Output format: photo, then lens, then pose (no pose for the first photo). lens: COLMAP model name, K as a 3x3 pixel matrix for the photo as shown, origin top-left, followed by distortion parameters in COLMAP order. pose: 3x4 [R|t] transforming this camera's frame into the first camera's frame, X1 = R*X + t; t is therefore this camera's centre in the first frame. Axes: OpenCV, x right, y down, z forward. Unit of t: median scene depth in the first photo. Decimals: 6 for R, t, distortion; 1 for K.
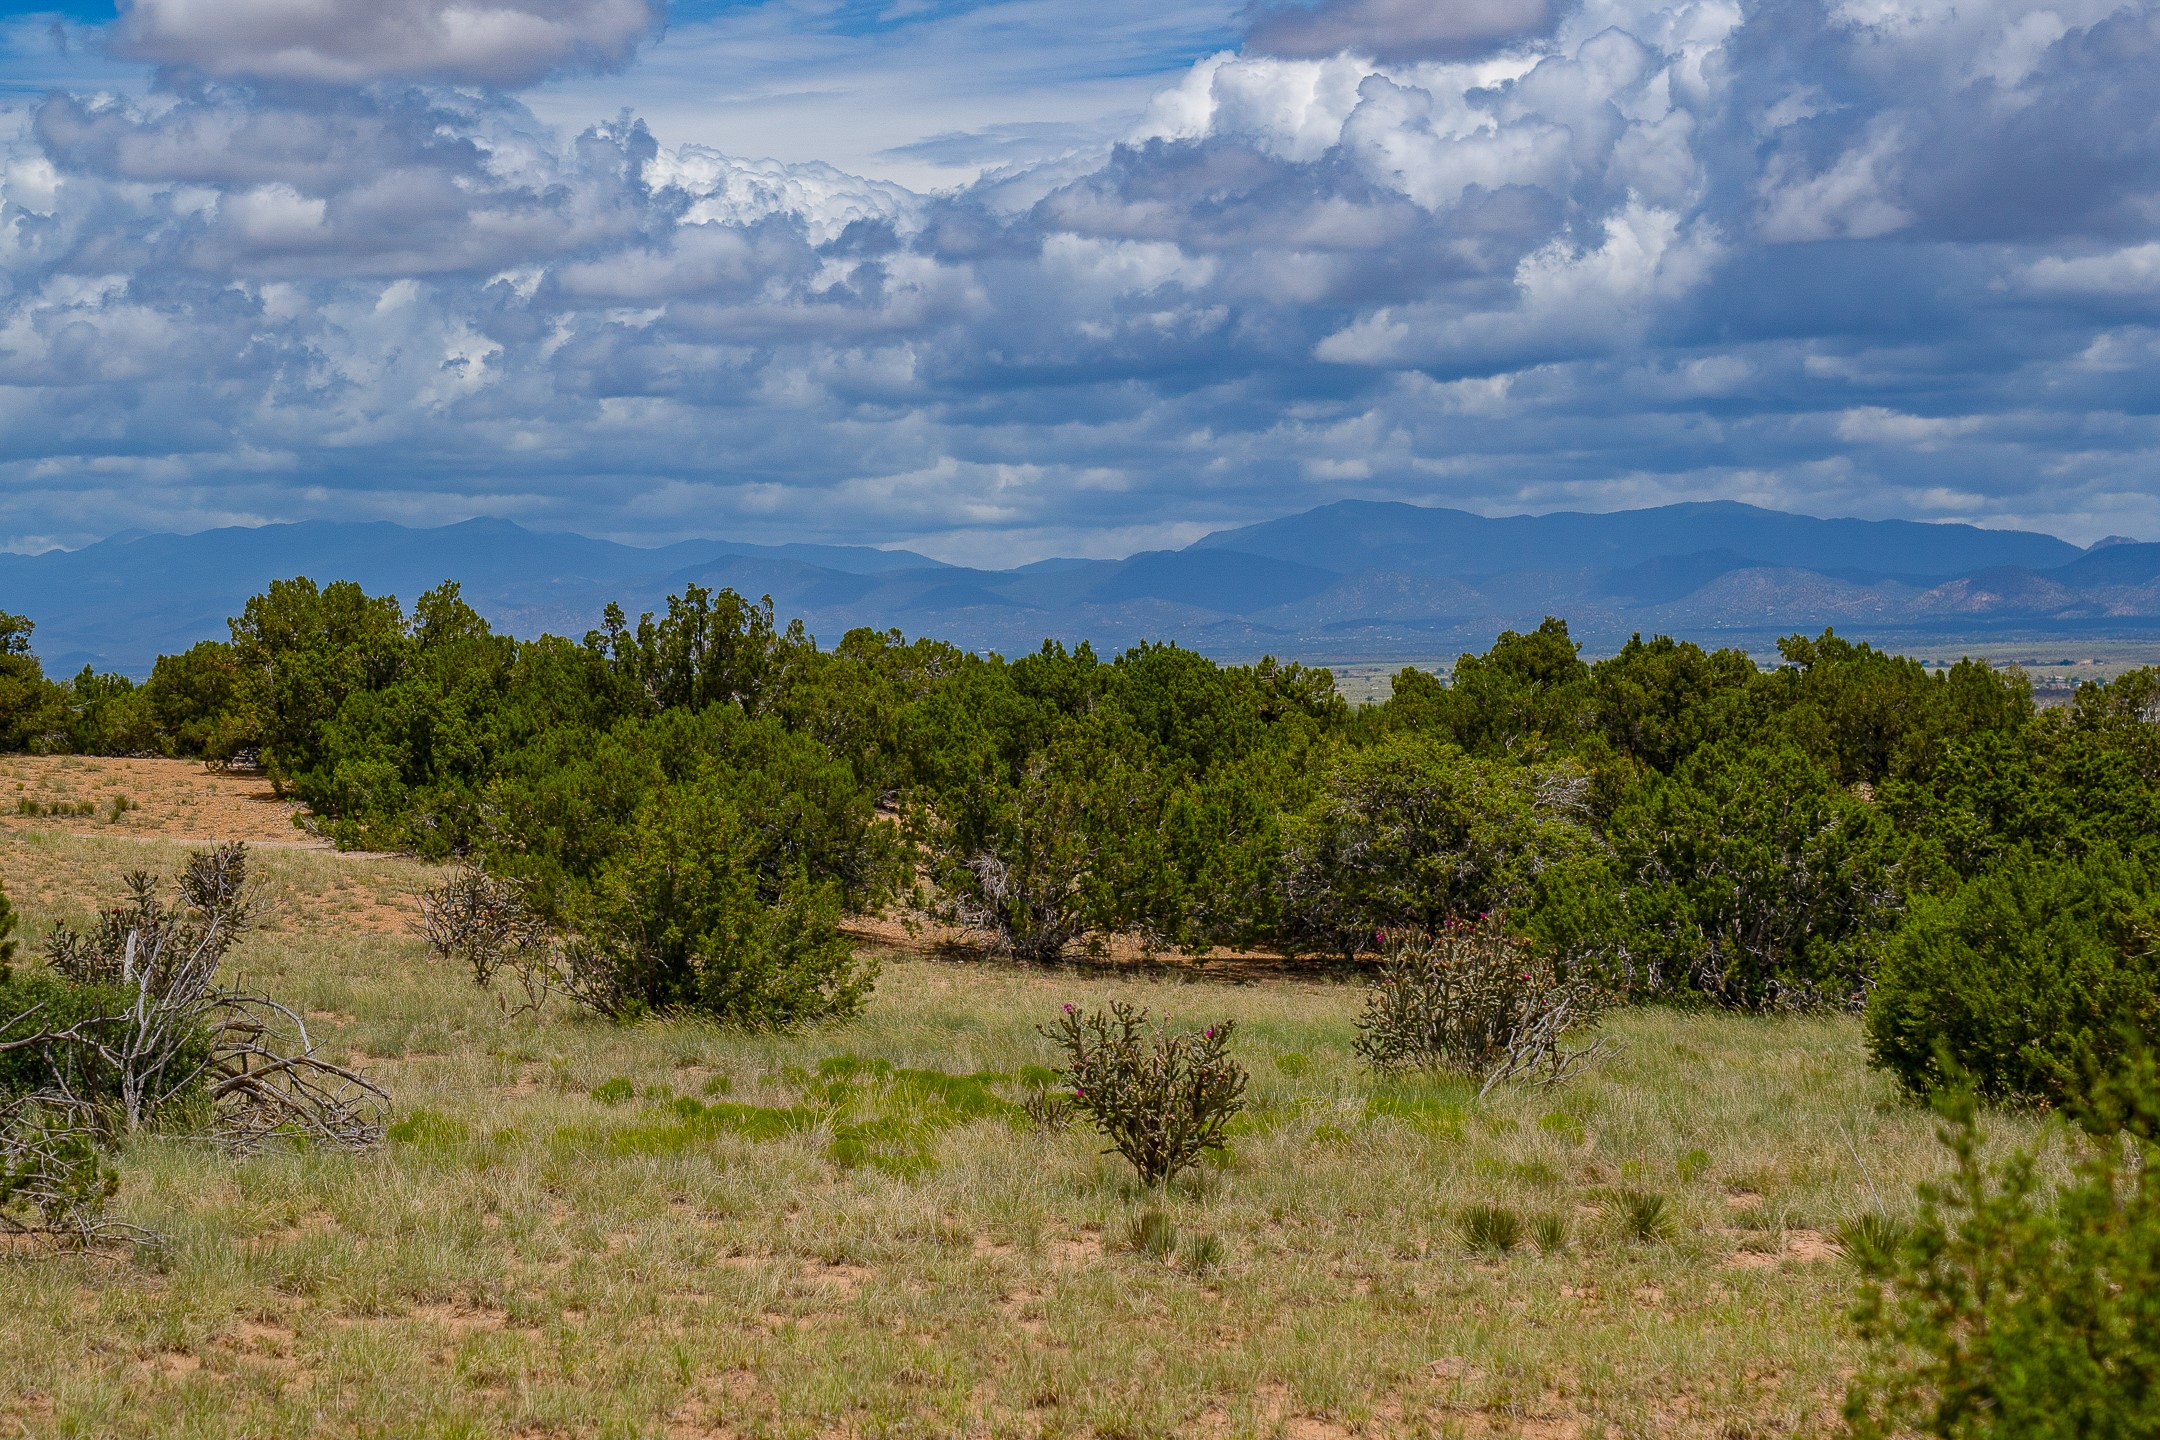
lens RADIAL K [[5504.9, 0, 1121.4], [0, 5504.9, 758.3], [0, 0, 1]] dist [0.422331, 0.000000]
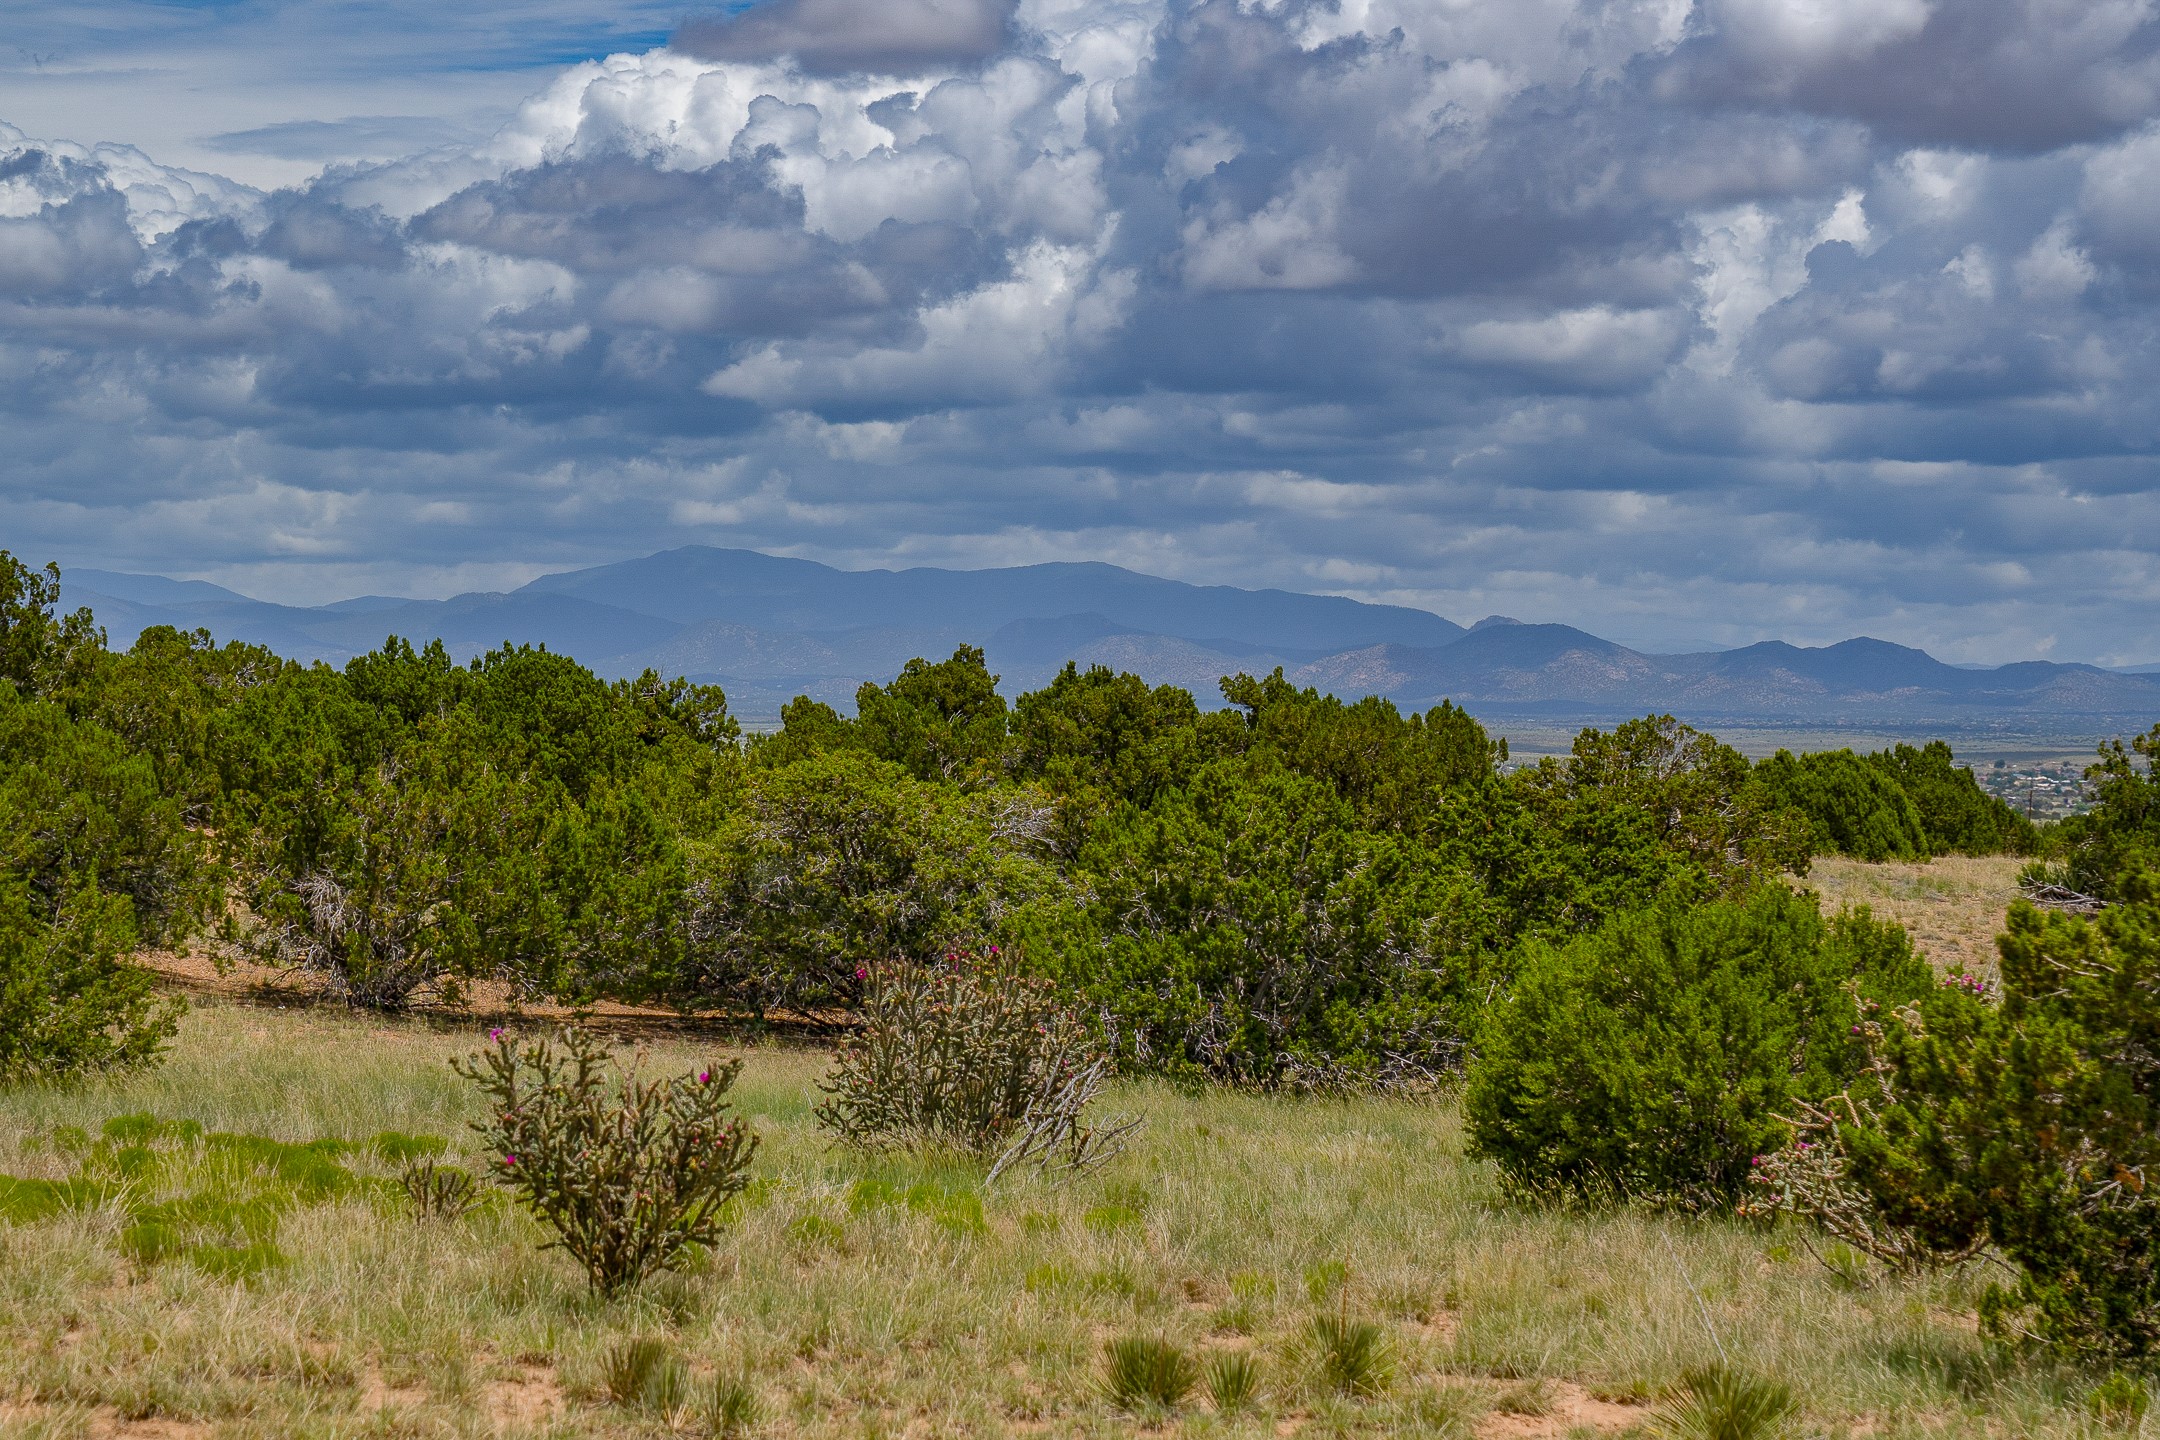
lens RADIAL K [[5805.5, 0, 1158.9], [0, 5805.5, 664.4], [0, 0, 1]] dist [0.340353, 0.000000]
pose [[0.991689, 0.036778, 0.123287, -0.009365], [-0.033128, 0.998954, -0.031528, 0.009408], [-0.124317, 0.027182, 0.991870, 0.129772]]
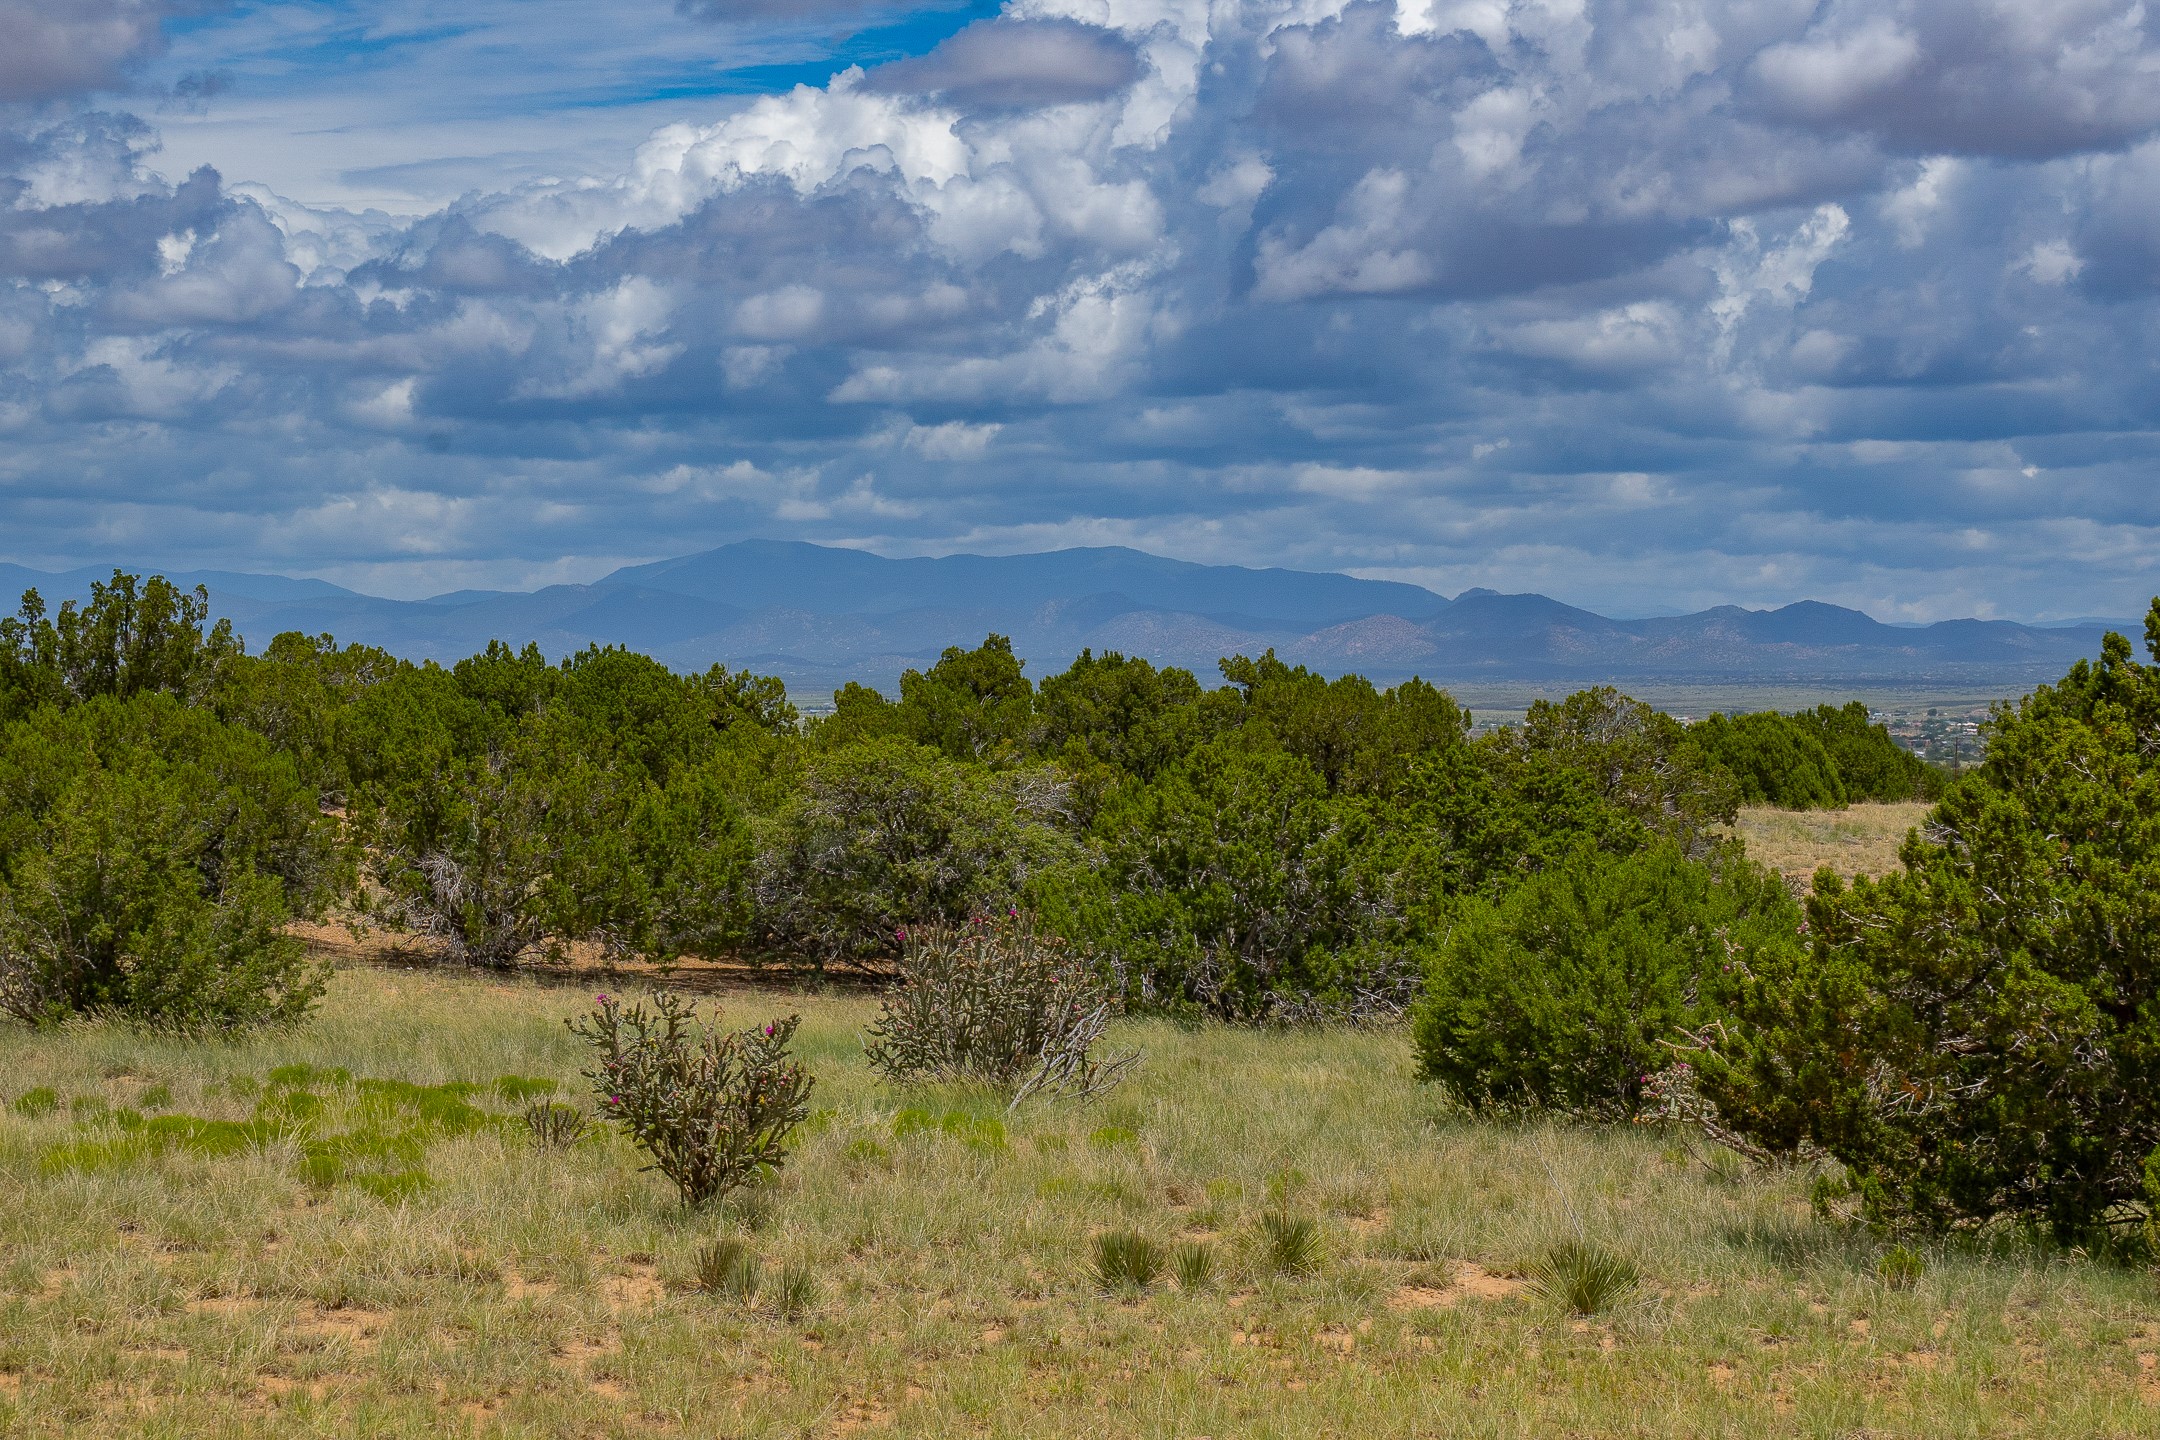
lens RADIAL K [[5255.3, 0, 1129.2], [0, 5255.3, 712.8], [0, 0, 1]] dist [0.310208, 0.000000]
pose [[0.993333, 0.014902, 0.114310, -0.011002], [-0.013118, 0.999780, -0.016346, 0.006408], [-0.114528, 0.014737, 0.993311, 0.087632]]
